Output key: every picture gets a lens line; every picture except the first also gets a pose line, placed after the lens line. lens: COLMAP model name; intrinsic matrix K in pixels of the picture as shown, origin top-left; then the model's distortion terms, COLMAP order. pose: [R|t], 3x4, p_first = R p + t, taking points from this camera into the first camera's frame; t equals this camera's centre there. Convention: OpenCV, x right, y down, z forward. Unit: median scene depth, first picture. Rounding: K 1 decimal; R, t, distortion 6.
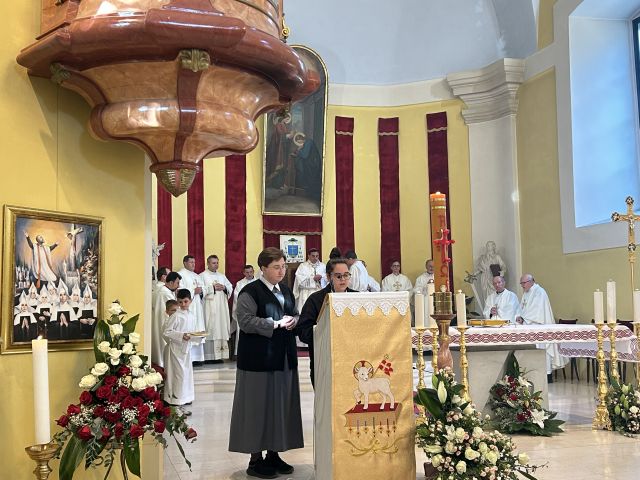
lens RADIAL K [[734.9, 0, 320.0], [0, 734.9, 240.0], [0, 0, 1]] dist [0.140947, -0.378484]
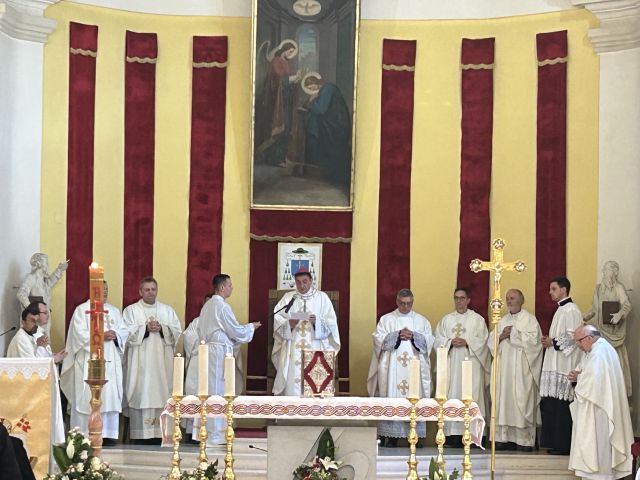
lens RADIAL K [[2092.0, 0, 320.0], [0, 2092.0, 240.0], [0, 0, 1]] dist [0.130580, 0.606170]
pose [[0.955542, 0.016825, -0.294375, 1.537754], [-0.004515, 0.999088, 0.042450, -0.260412], [0.294821, -0.039233, 0.954747, -2.013689]]
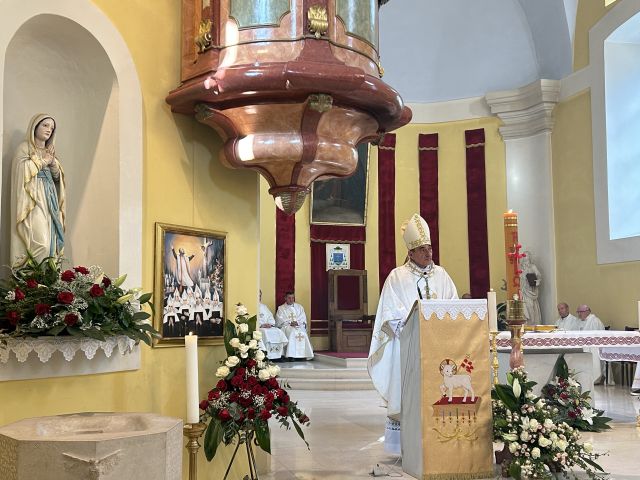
lens RADIAL K [[718.8, 0, 320.0], [0, 718.8, 240.0], [0, 0, 1]] dist [0.157098, -0.432385]
pose [[0.999640, 0.010123, -0.024845, -0.119081], [-0.010320, 0.999916, -0.007849, -0.010908], [0.024764, 0.008102, 0.999660, -0.135875]]
